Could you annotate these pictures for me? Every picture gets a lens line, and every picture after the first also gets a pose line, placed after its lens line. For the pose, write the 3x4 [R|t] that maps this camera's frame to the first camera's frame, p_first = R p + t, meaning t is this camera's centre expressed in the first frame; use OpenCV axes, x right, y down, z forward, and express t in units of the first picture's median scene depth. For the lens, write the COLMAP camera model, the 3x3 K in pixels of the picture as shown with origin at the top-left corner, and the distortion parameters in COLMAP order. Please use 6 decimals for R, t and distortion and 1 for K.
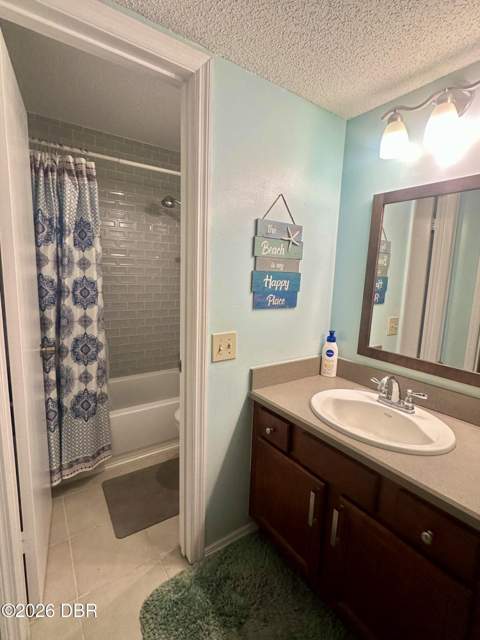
lens RADIAL K [[303.9, 0, 237.3], [0, 303.9, 319.4], [0, 0, 1]] dist [-0.004210, 0.001396]
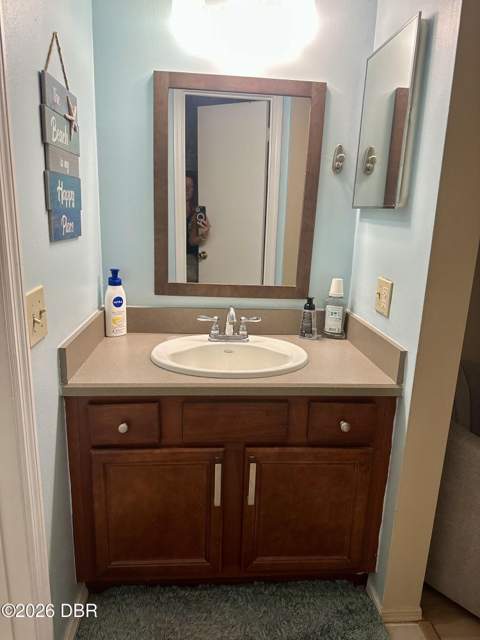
lens RADIAL K [[451.8, 0, 241.1], [0, 451.8, 324.2], [0, 0, 1]] dist [0.042515, -0.019411]
pose [[0.511675, -0.224804, 0.829248, -0.483144], [0.112540, 0.974384, 0.194709, -0.010394], [-0.851777, -0.006304, 0.523867, 0.250700]]
